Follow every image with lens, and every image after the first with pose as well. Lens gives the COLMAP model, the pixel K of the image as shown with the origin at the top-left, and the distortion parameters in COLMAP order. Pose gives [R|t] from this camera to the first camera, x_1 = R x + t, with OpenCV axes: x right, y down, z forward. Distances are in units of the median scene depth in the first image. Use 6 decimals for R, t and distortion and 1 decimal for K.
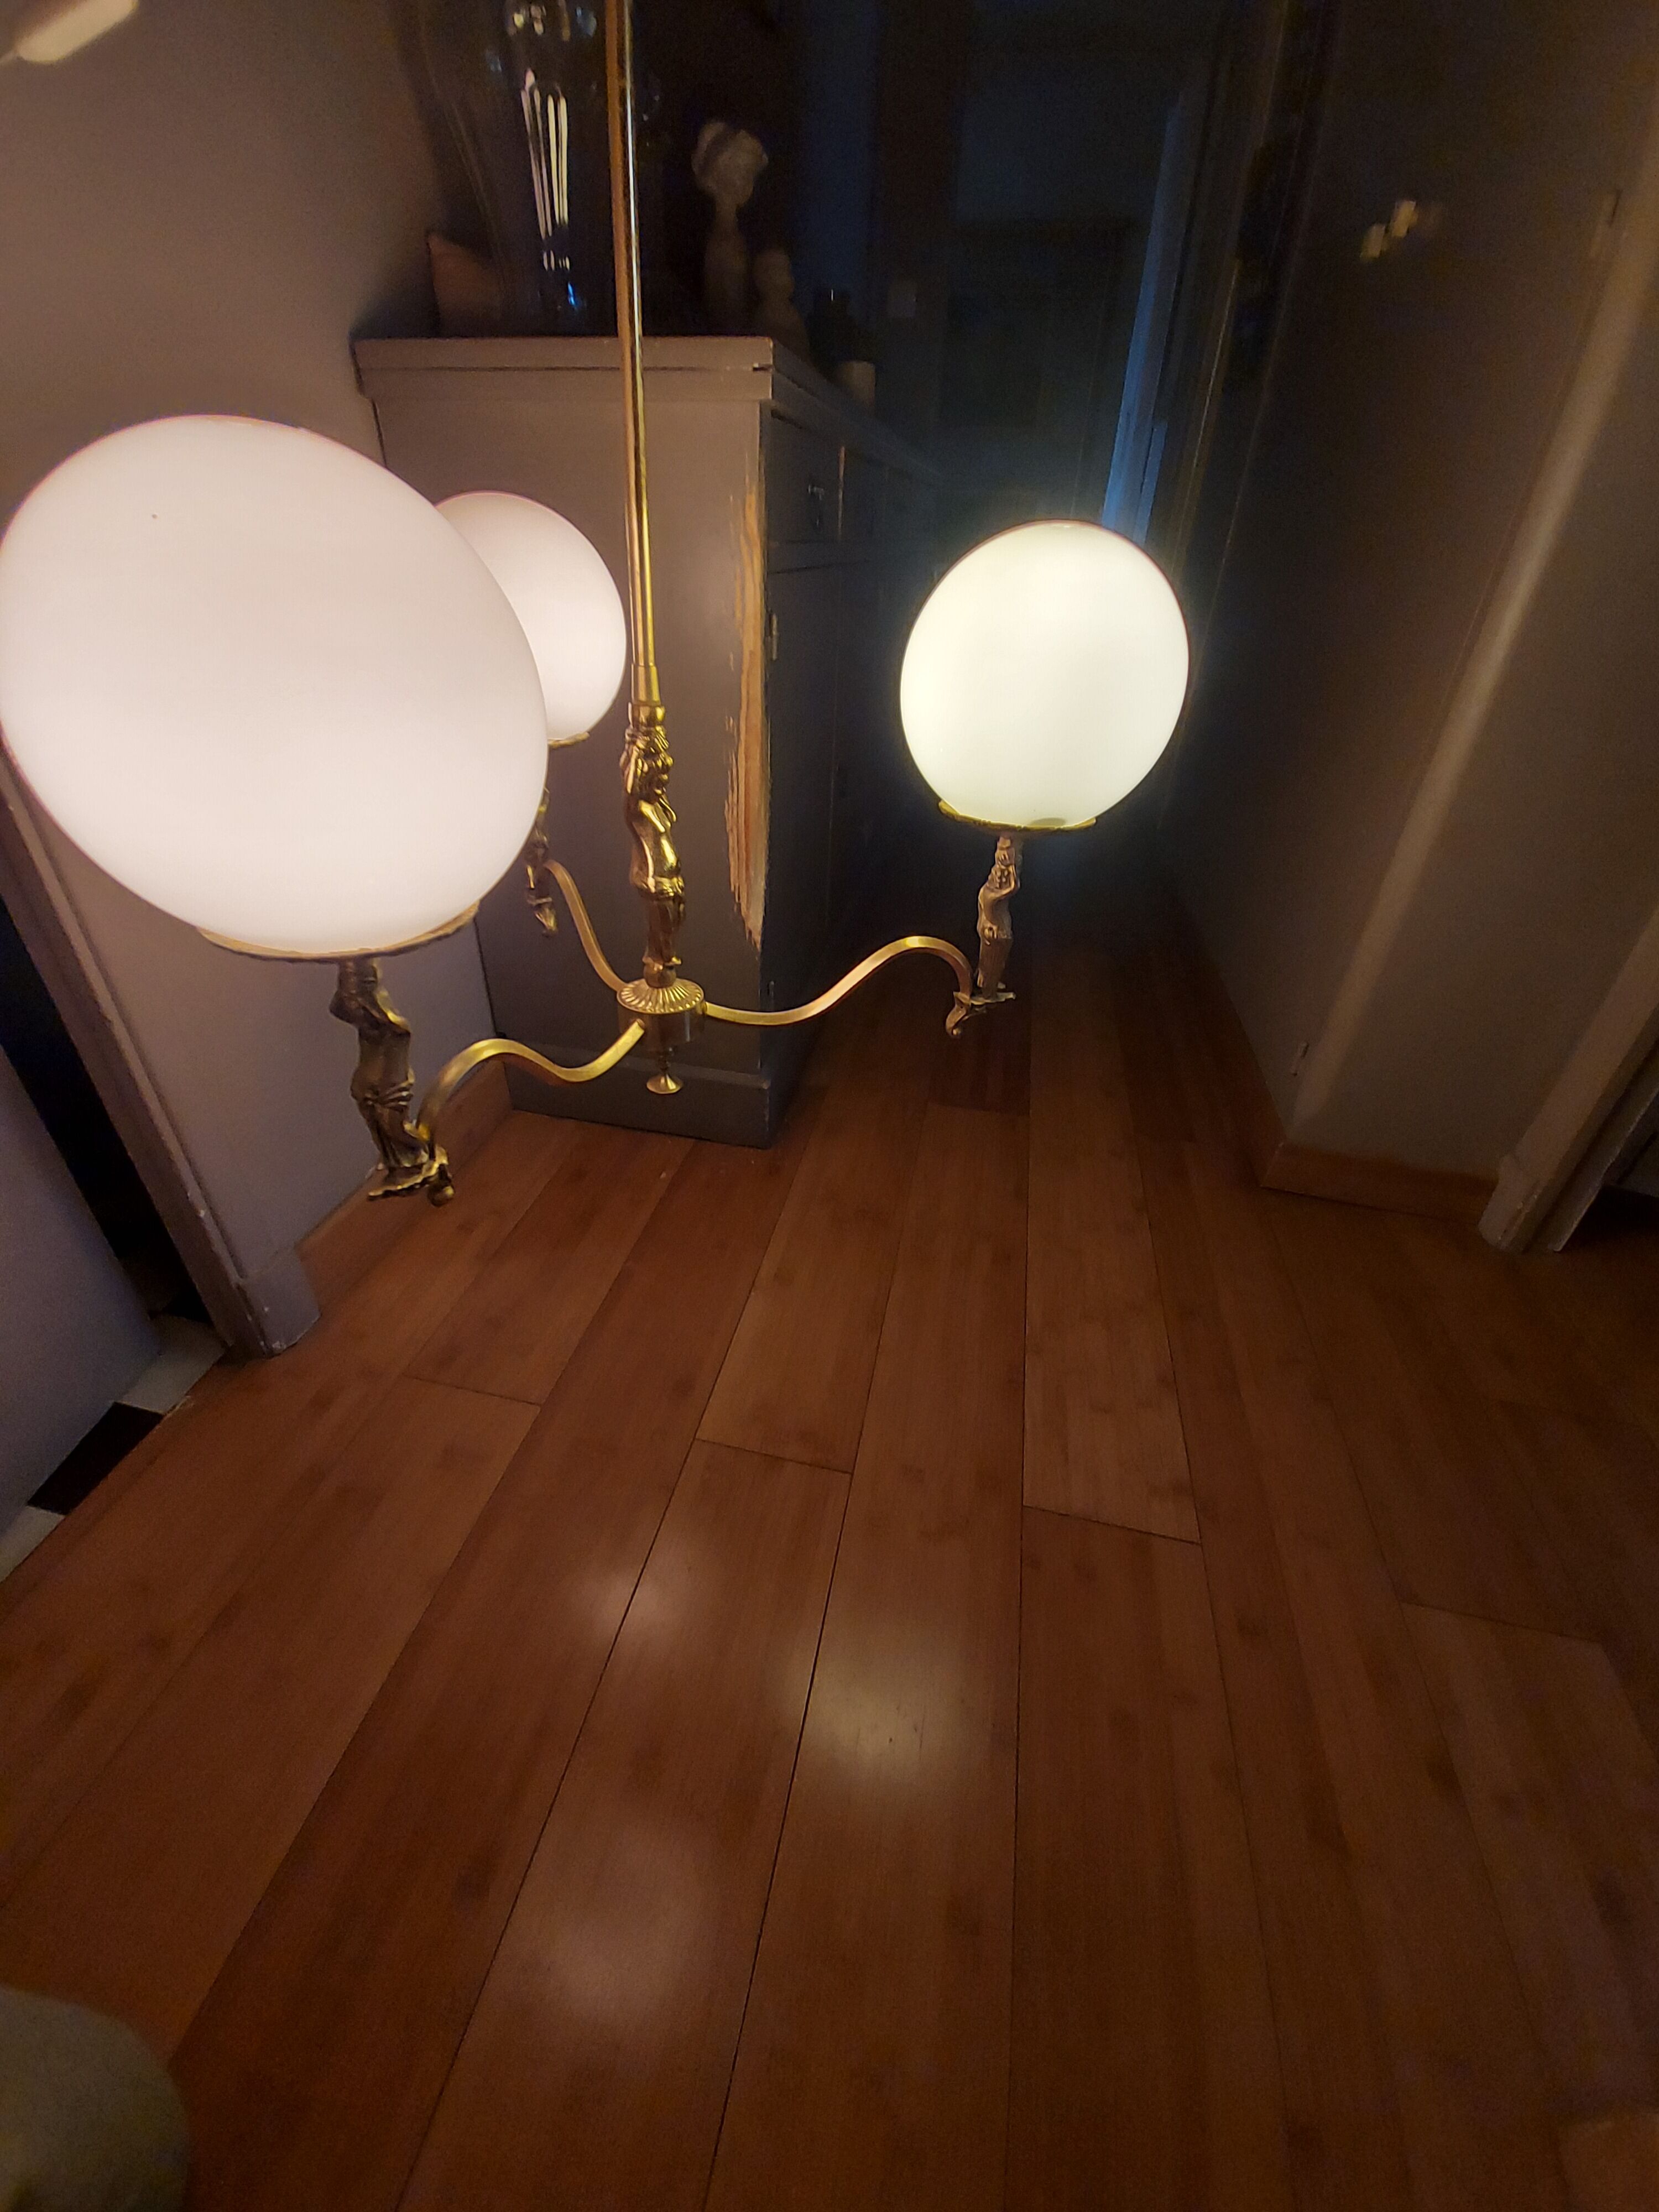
lens RADIAL K [[898.8, 0, 812.0], [0, 898.8, 1111.9], [0, 0, 1]] dist [-0.003437, -0.000710]
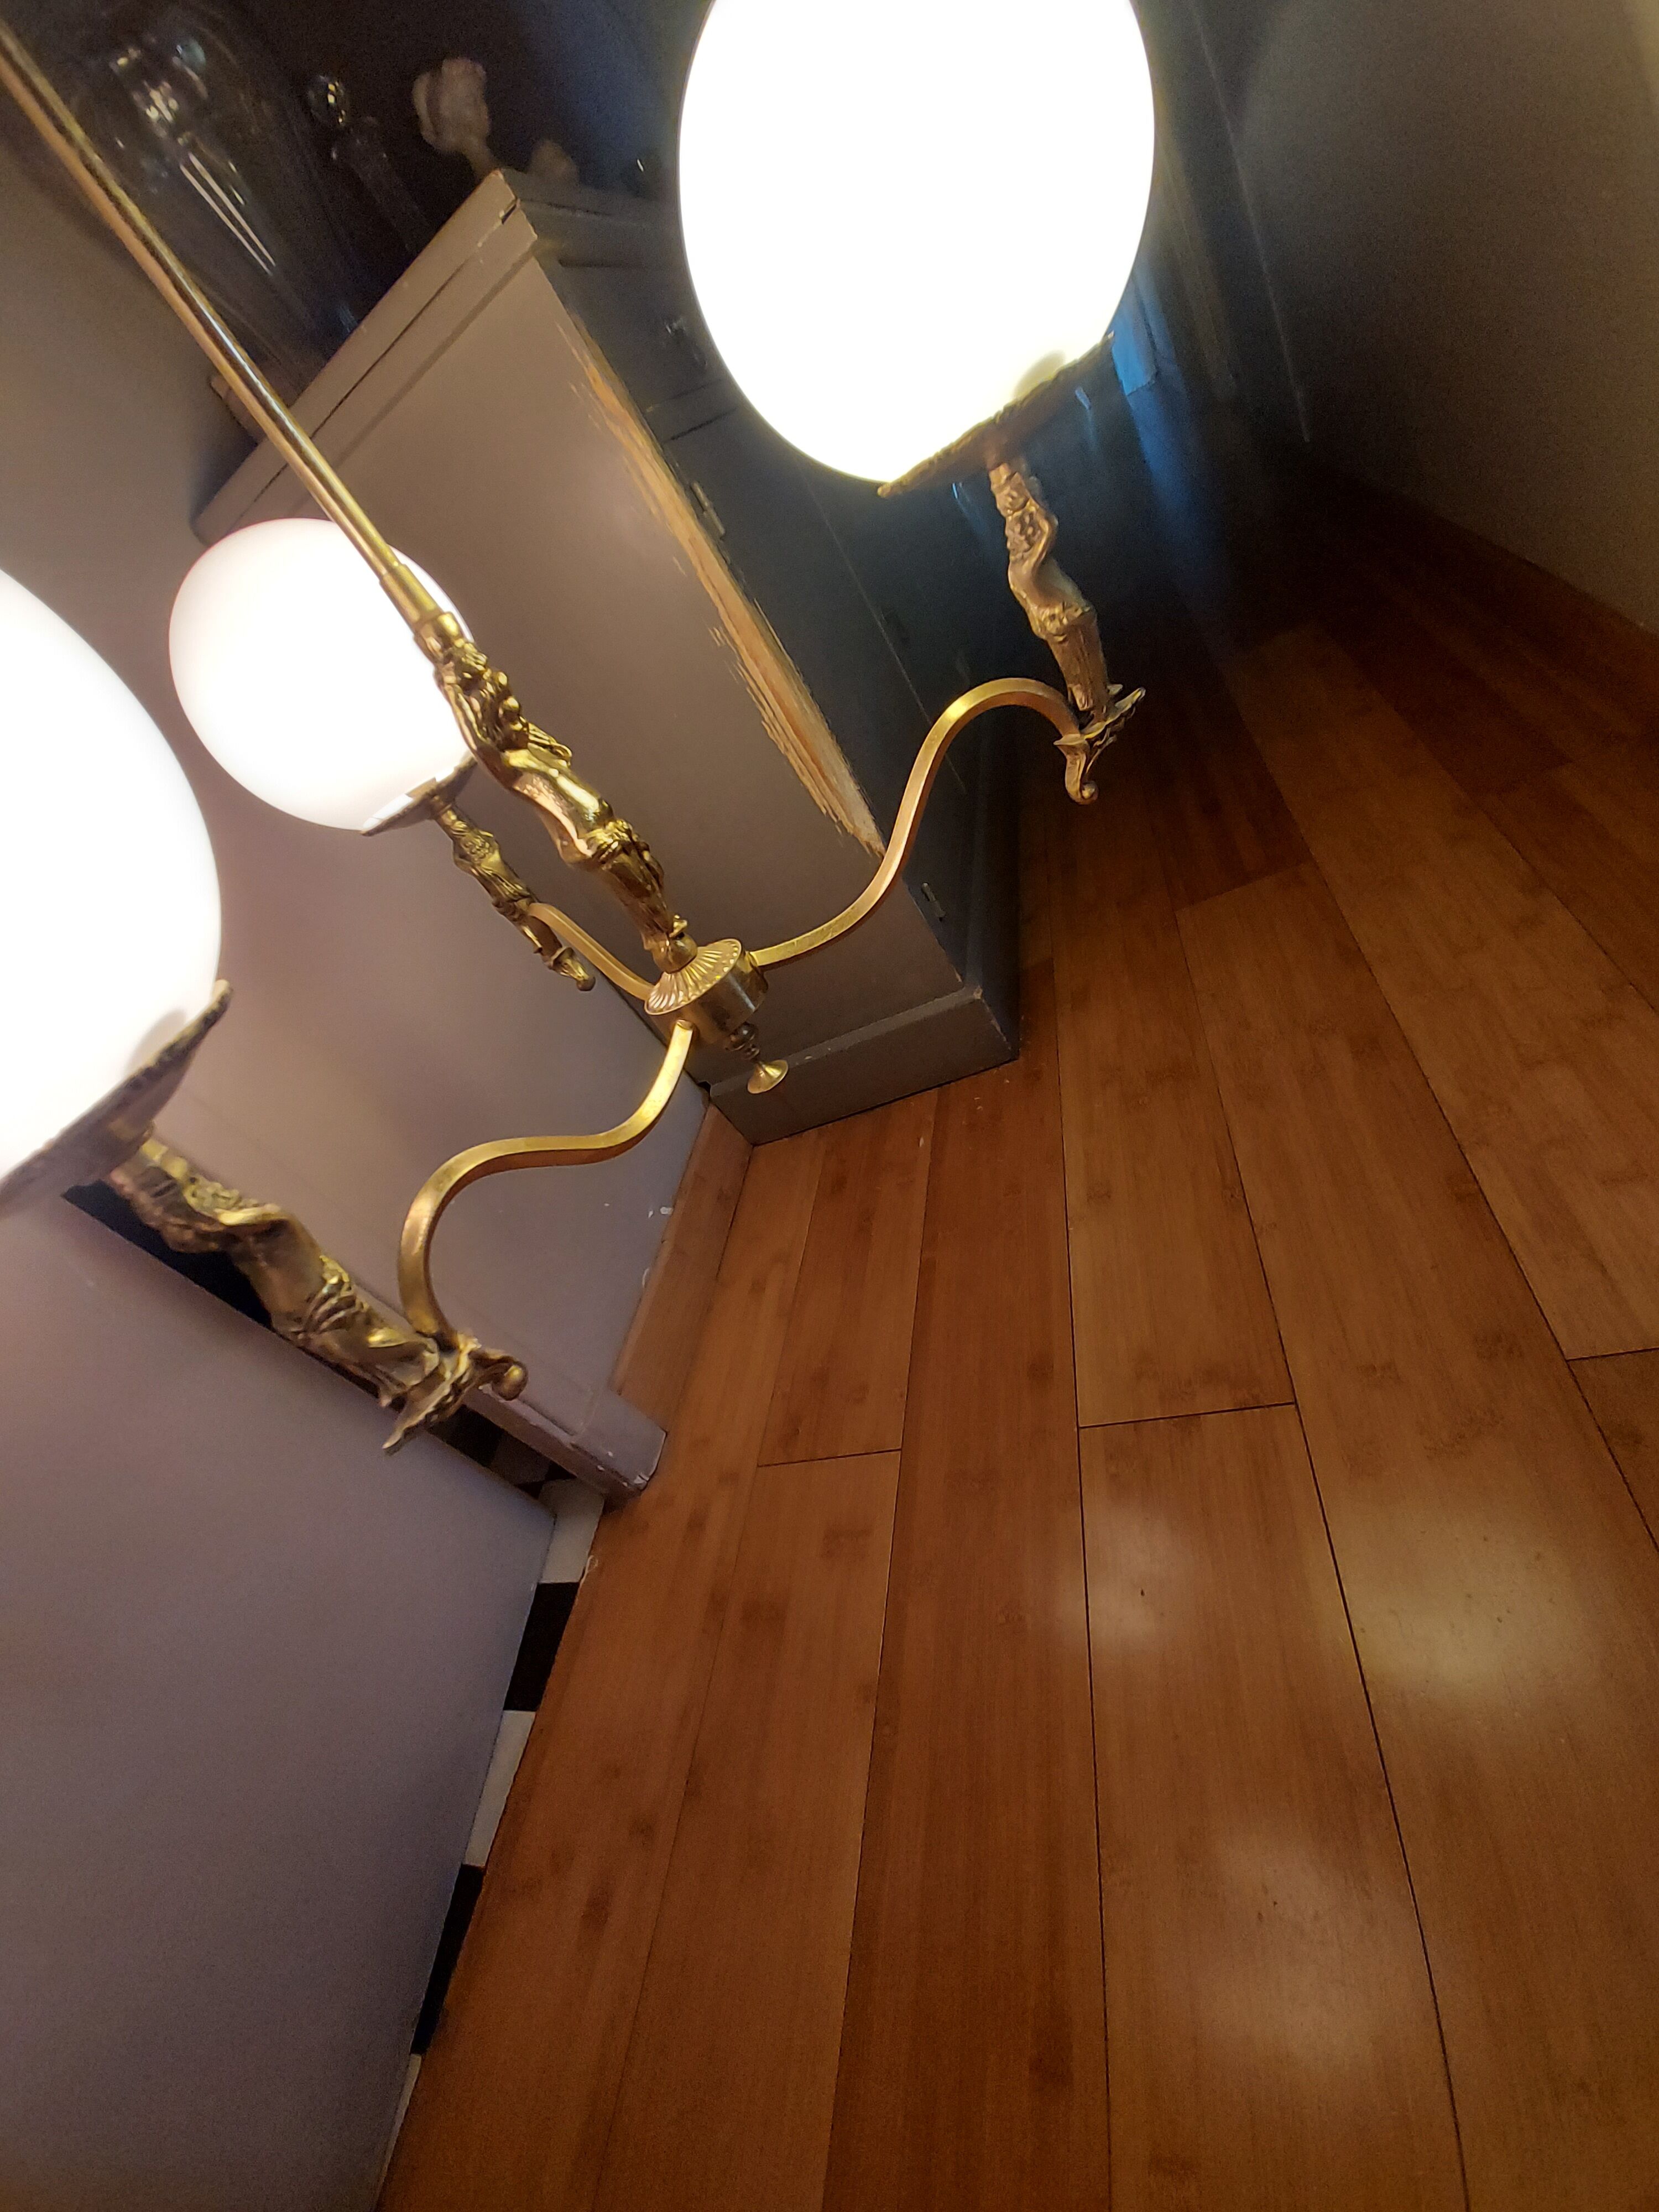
lens RADIAL K [[898.8, 0, 812.0], [0, 898.8, 1111.9], [0, 0, 1]] dist [-0.003437, -0.000710]
pose [[0.832345, -0.448881, -0.325127, 0.056387], [0.468993, 0.883009, -0.018463, 0.013350], [0.295378, -0.137114, 0.945490, 0.190483]]
